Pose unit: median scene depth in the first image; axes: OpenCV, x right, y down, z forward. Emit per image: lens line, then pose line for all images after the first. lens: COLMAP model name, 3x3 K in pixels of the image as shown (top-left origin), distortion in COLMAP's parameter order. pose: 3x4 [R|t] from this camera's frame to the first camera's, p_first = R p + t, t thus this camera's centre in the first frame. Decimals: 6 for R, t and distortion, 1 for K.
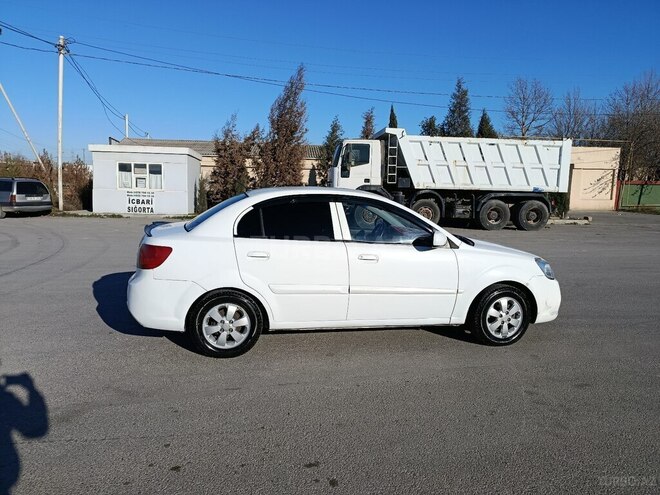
lens RADIAL K [[459.2, 0, 329.8], [0, 459.2, 251.0], [0, 0, 1]] dist [0.064805, -0.060548]
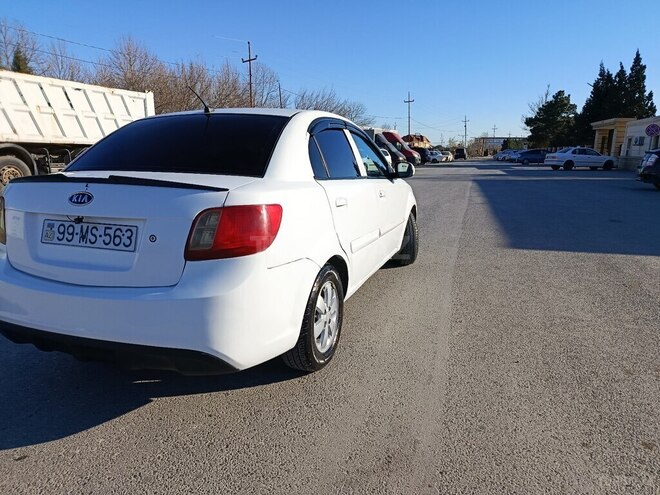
lens RADIAL K [[459.2, 0, 329.8], [0, 459.2, 251.0], [0, 0, 1]] dist [0.064805, -0.060548]
pose [[0.510765, -0.197246, 0.836788, -0.190677], [0.131250, 0.979806, 0.150845, -0.006811], [-0.849643, 0.032782, 0.526339, 0.161282]]
